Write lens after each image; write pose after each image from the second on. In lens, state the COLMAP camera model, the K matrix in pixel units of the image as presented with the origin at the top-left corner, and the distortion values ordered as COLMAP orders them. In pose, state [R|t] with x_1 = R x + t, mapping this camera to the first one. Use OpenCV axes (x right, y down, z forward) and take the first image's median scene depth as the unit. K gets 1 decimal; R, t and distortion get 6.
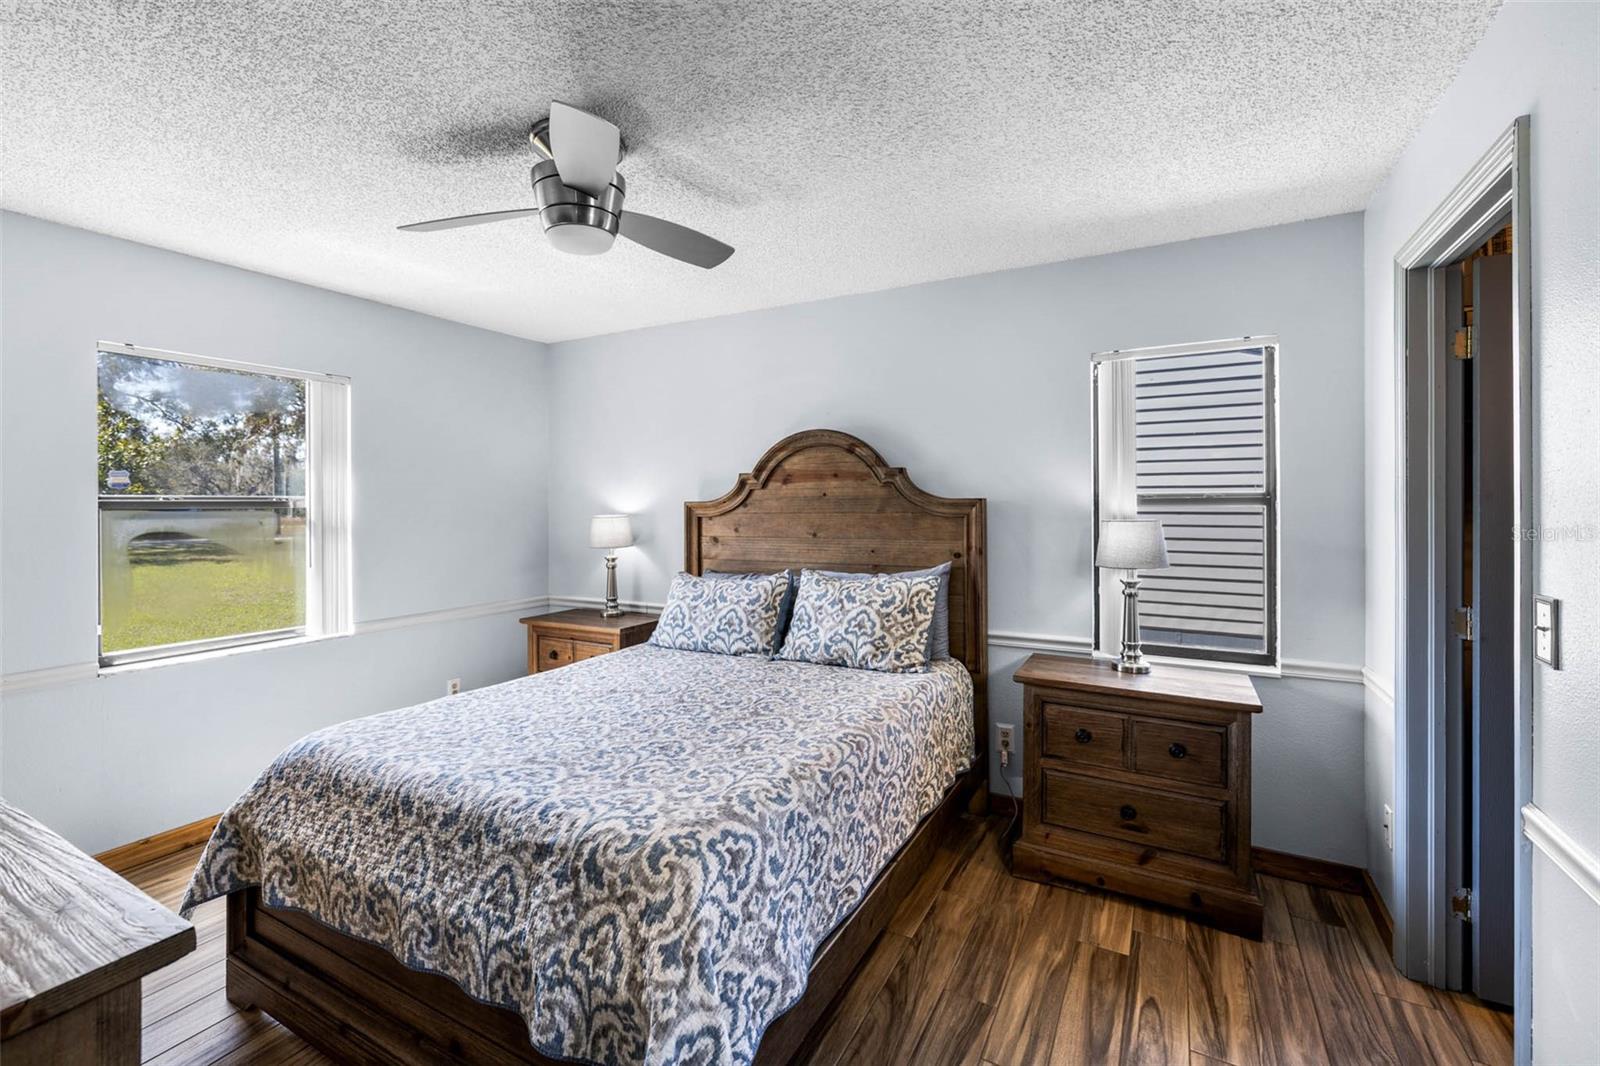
lens RADIAL K [[681.0, 0, 795.2], [0, 681.0, 502.9], [0, 0, 1]] dist [-0.001721, 0.000009]
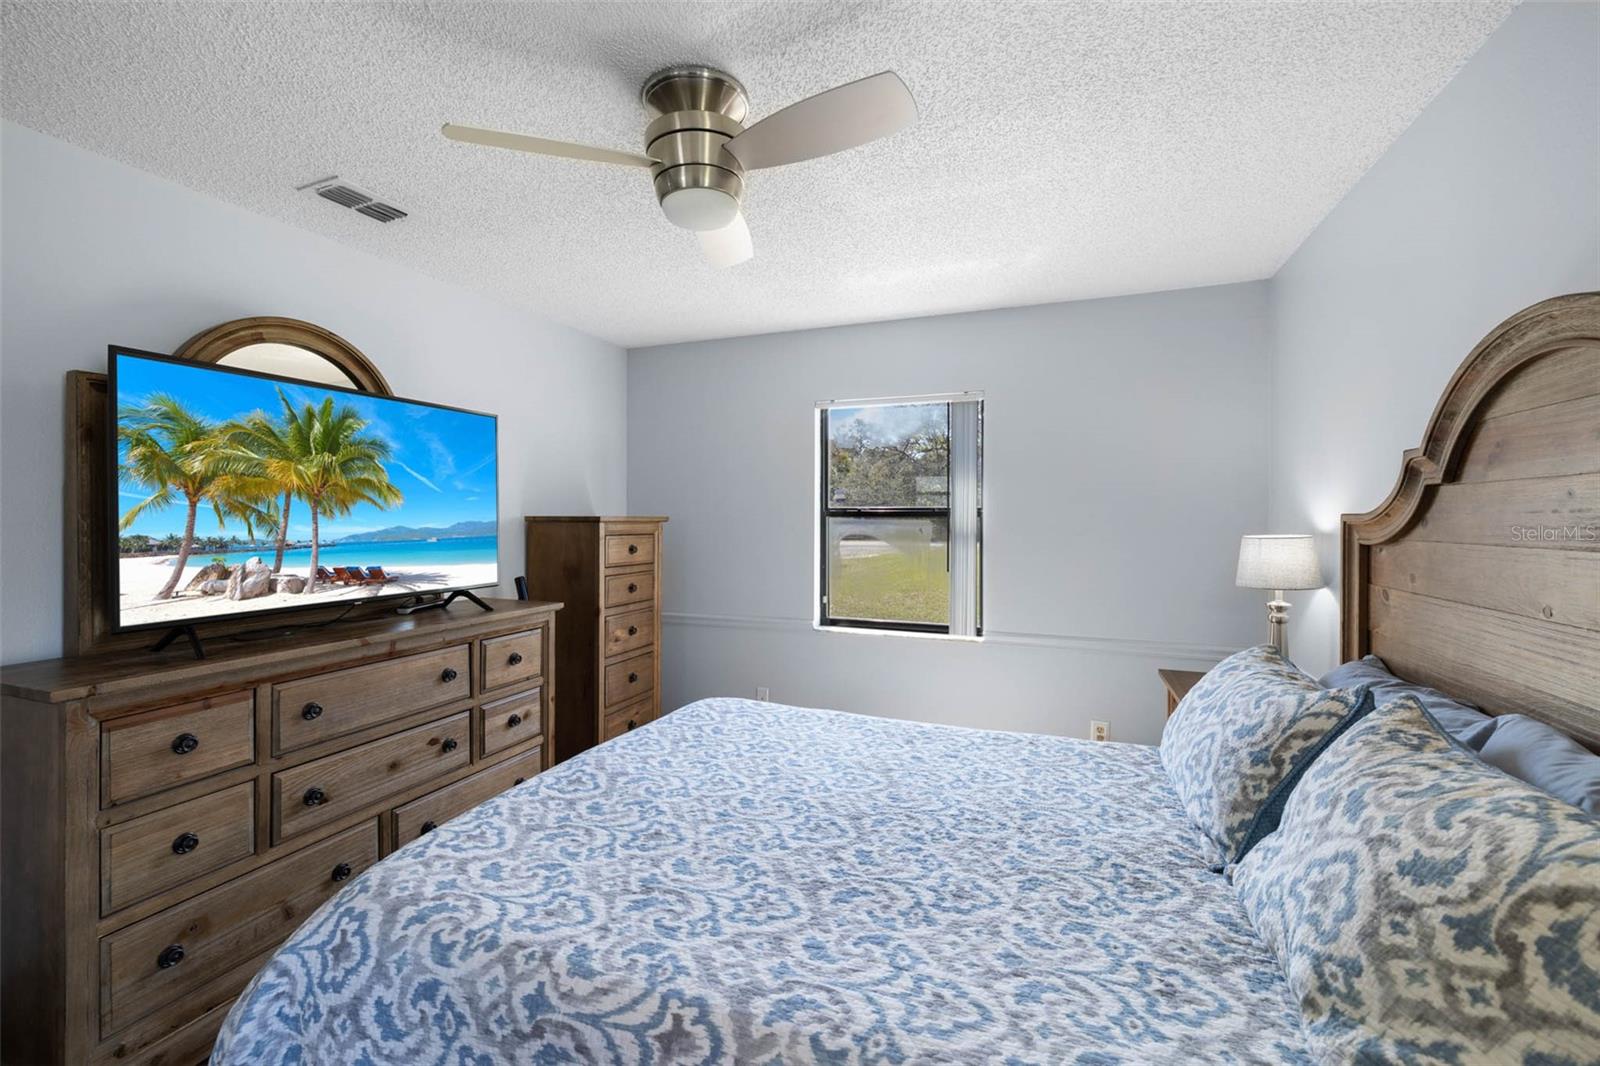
lens RADIAL K [[680.0, 0, 799.4], [0, 680.0, 514.4], [0, 0, 1]] dist [0.001342, 0.000461]
pose [[0.129157, 0.006919, -0.991600, 0.537033], [-0.002489, 0.999975, 0.006653, -0.006597], [0.991621, 0.001609, 0.129171, 0.971788]]
